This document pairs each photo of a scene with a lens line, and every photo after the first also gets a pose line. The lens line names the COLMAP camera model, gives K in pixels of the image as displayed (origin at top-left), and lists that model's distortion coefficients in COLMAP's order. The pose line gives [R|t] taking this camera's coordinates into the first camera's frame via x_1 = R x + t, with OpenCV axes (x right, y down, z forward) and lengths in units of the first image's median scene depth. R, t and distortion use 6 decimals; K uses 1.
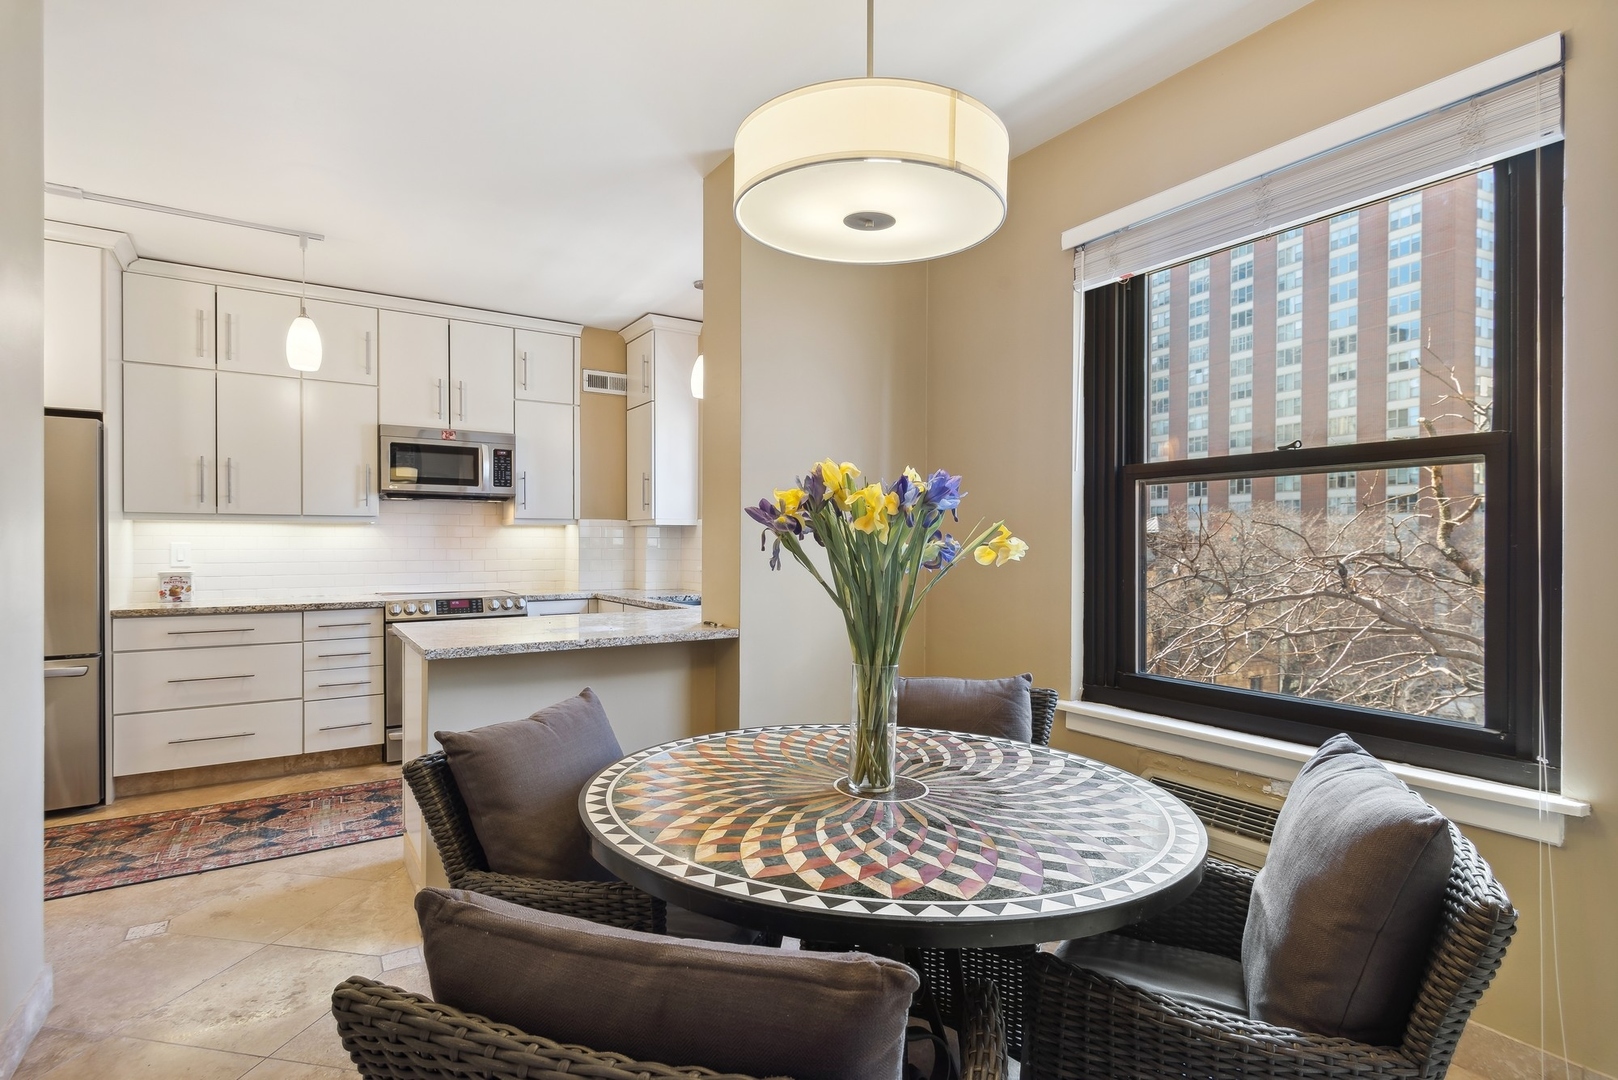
lens RADIAL K [[810.9, 0, 814.6], [0, 810.9, 543.4], [0, 0, 1]] dist [0.002645, -0.000612]
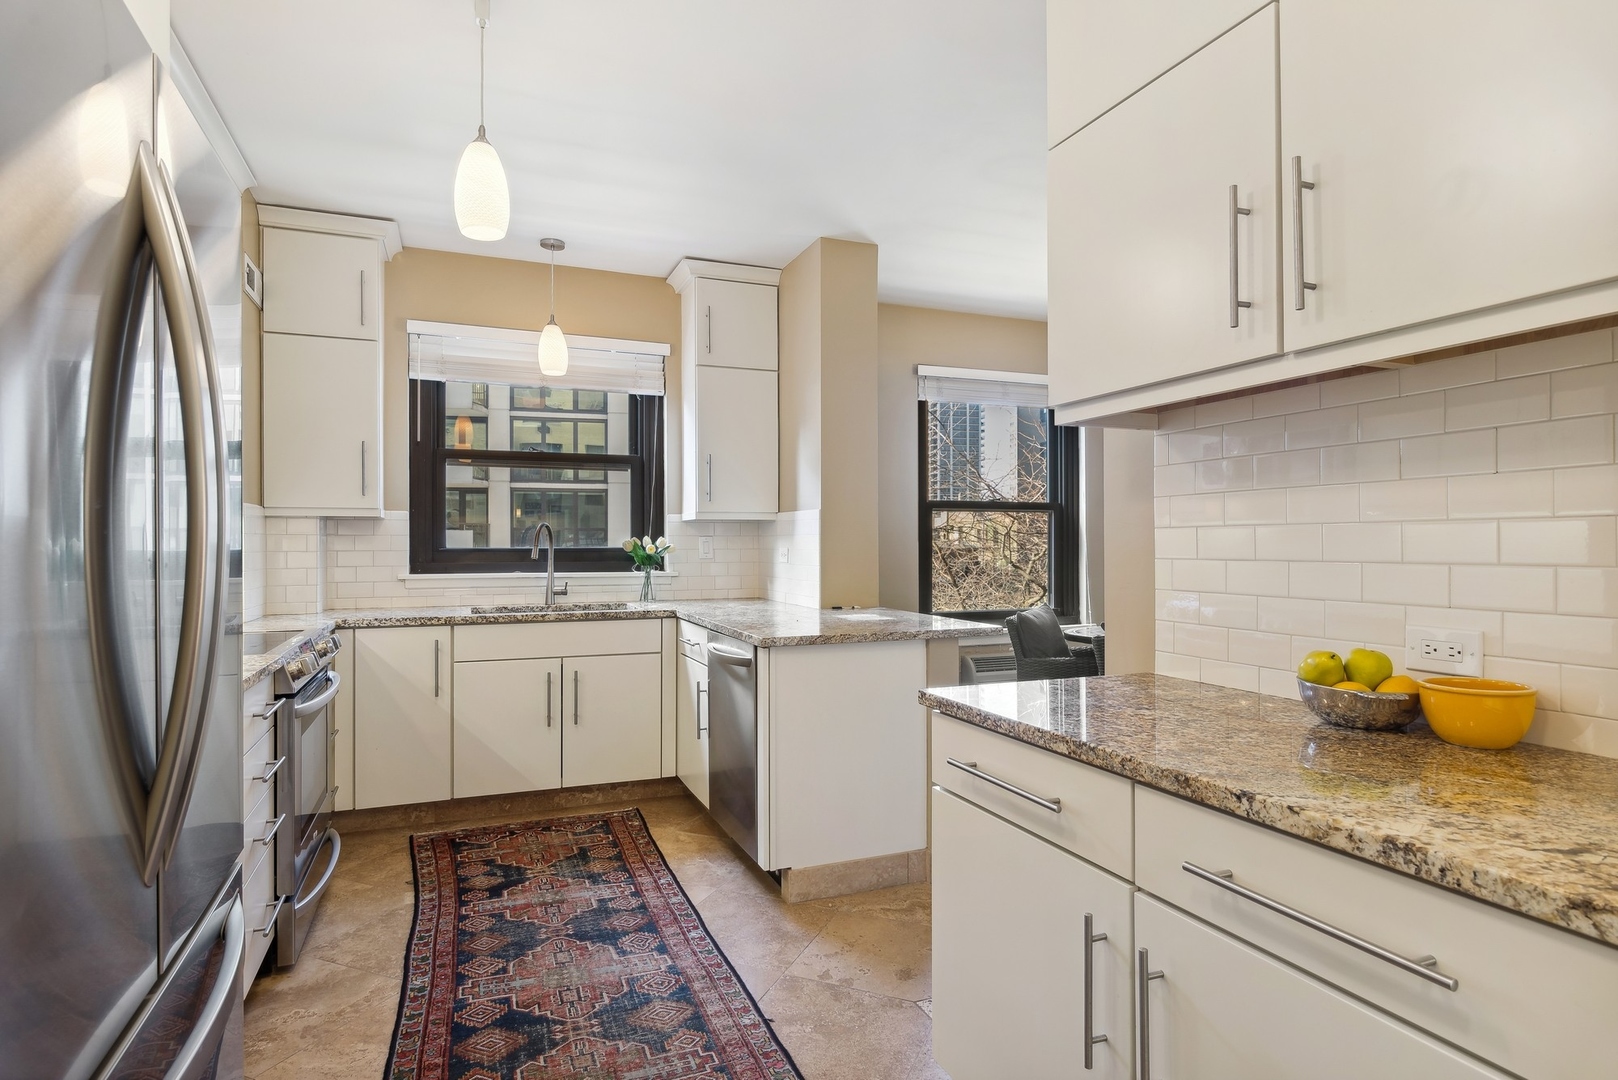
lens RADIAL K [[854.3, 0, 809.7], [0, 854.3, 535.8], [0, 0, 1]] dist [-0.003360, 0.000340]
pose [[0.193965, 0.000356, 0.981008, -1.296810], [0.004671, 0.999988, -0.001286, -0.010745], [-0.980997, 0.004831, 0.193961, 0.721839]]
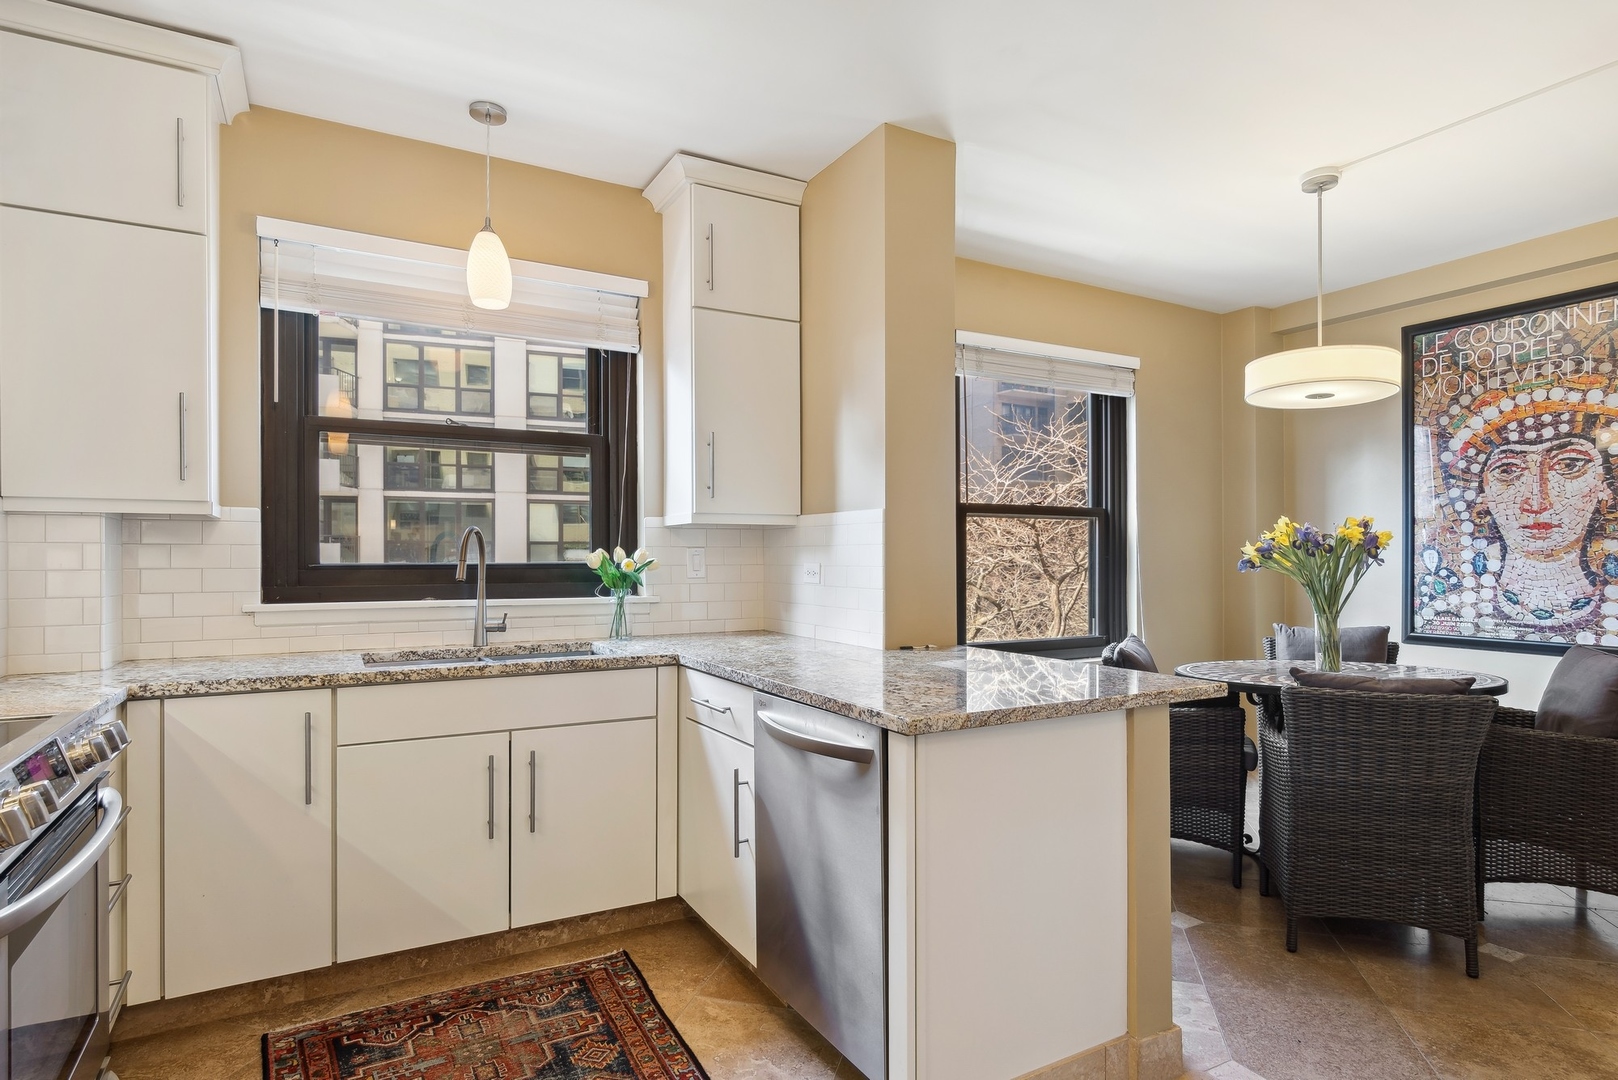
lens RADIAL K [[854.3, 0, 803.7], [0, 854.3, 554.6], [0, 0, 1]] dist [-0.003360, 0.000340]
pose [[0.070804, -0.004606, 0.997480, -0.967979], [0.003559, 0.999984, 0.004365, -0.008039], [-0.997484, 0.003241, 0.070819, 0.959314]]
